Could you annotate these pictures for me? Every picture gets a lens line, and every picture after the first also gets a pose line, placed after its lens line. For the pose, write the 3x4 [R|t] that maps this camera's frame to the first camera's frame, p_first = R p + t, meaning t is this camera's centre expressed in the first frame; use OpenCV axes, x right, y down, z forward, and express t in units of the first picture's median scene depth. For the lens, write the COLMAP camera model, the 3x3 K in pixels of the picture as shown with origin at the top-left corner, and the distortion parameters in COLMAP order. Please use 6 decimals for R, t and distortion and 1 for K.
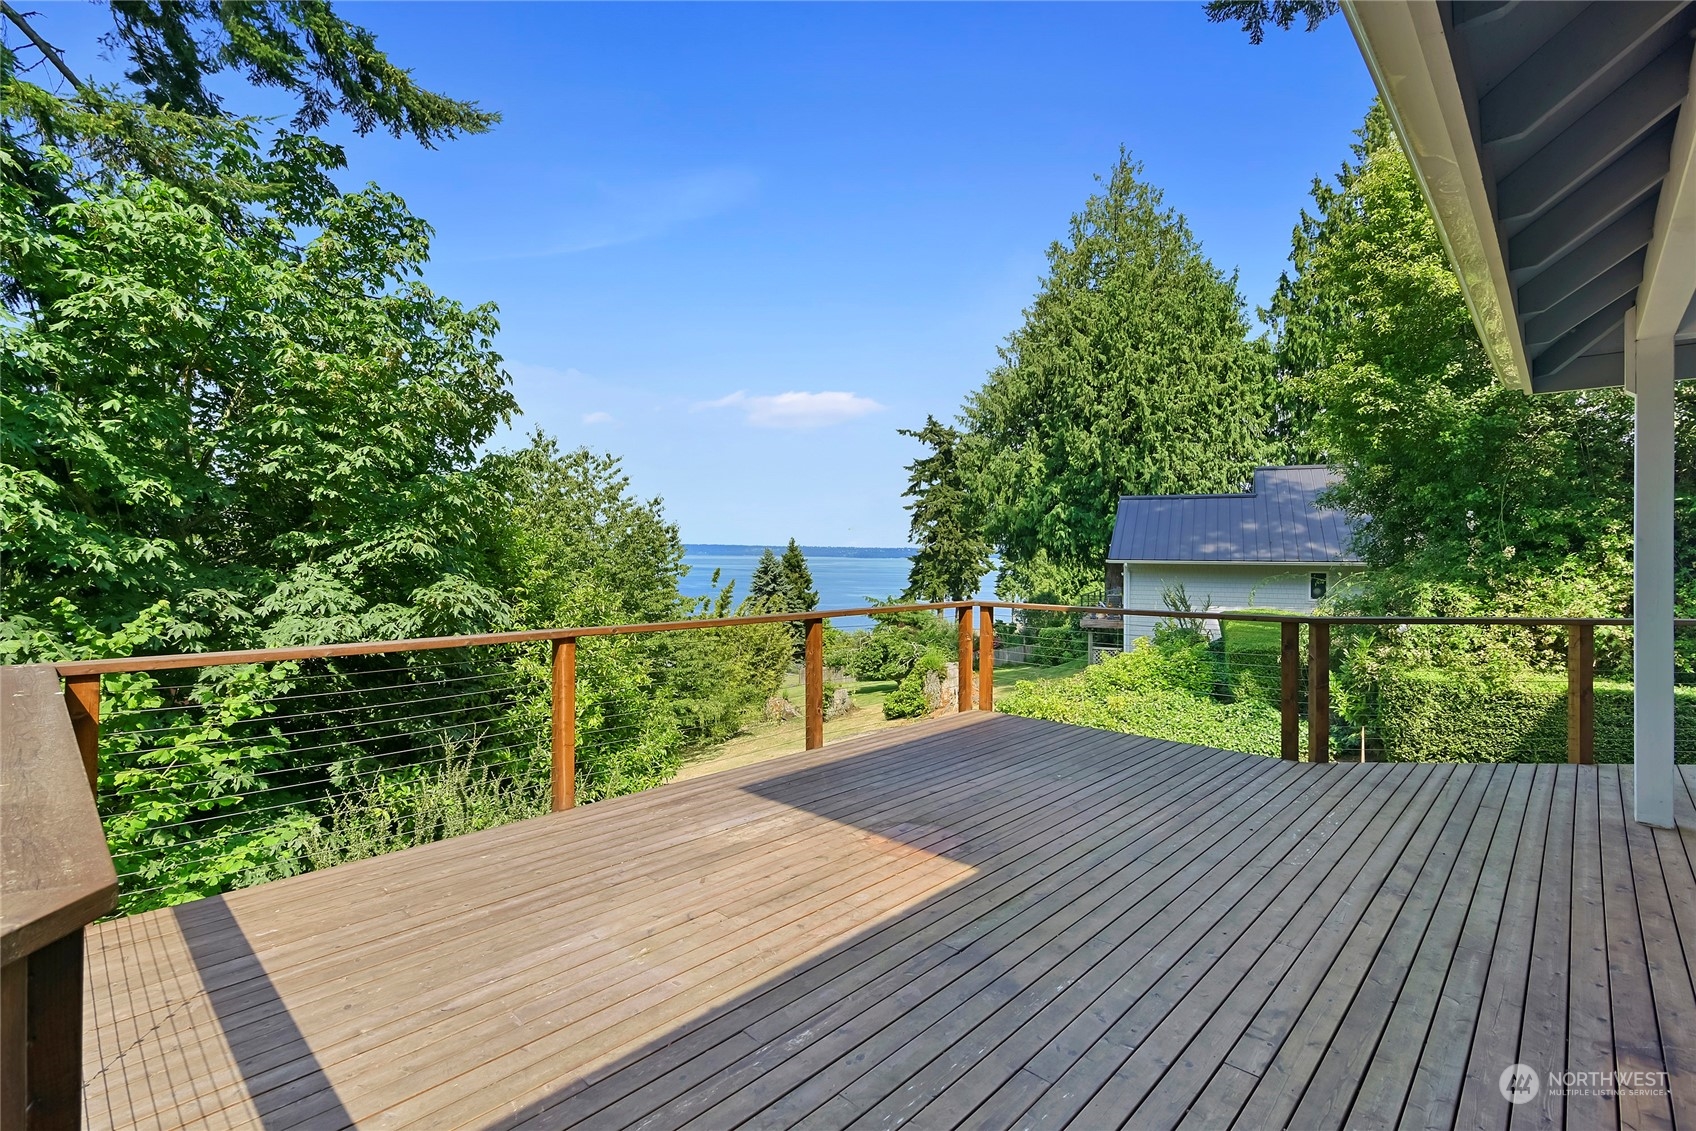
lens RADIAL K [[782.2, 0, 834.5], [0, 782.2, 559.3], [0, 0, 1]] dist [-0.009629, -0.001610]
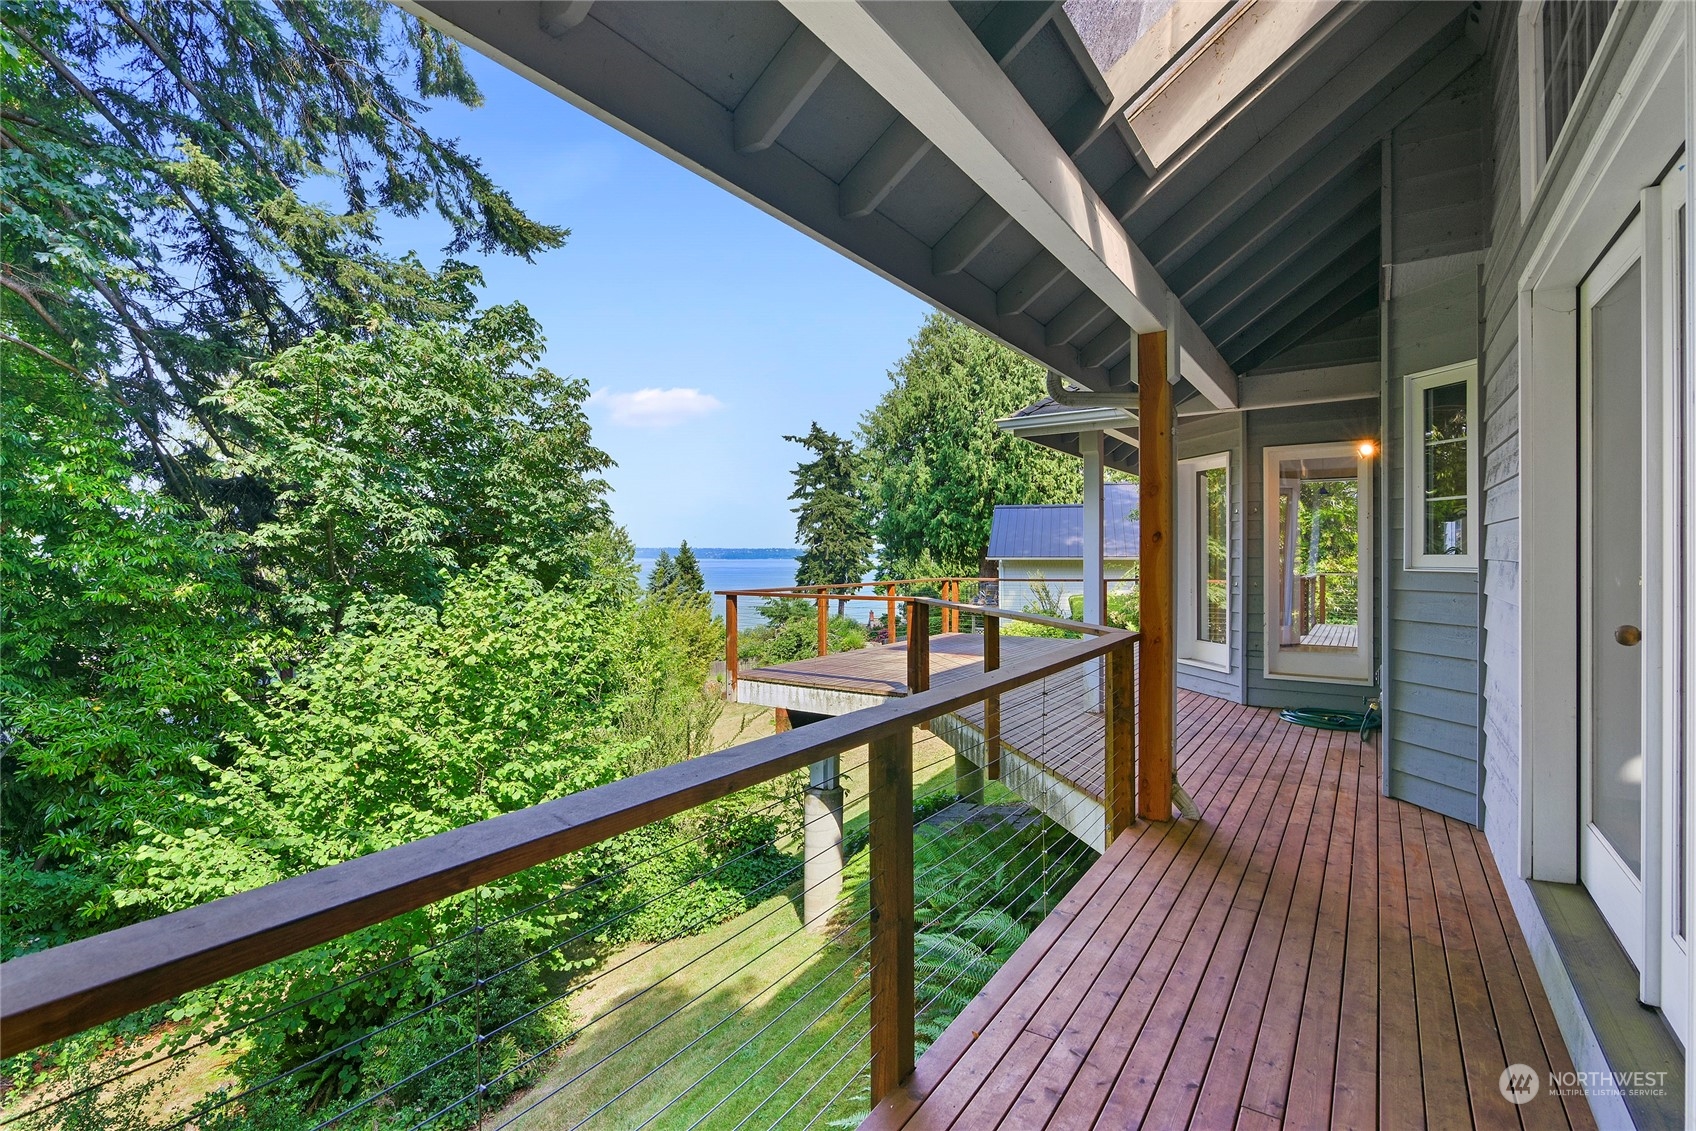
lens RADIAL K [[782.2, 0, 856.5], [0, 782.2, 565.2], [0, 0, 1]] dist [-0.009629, -0.001610]
pose [[0.982287, -0.013368, 0.186905, -0.054049], [0.012080, 0.999895, 0.008030, 0.000412], [-0.186993, -0.005630, 0.982345, -0.114675]]
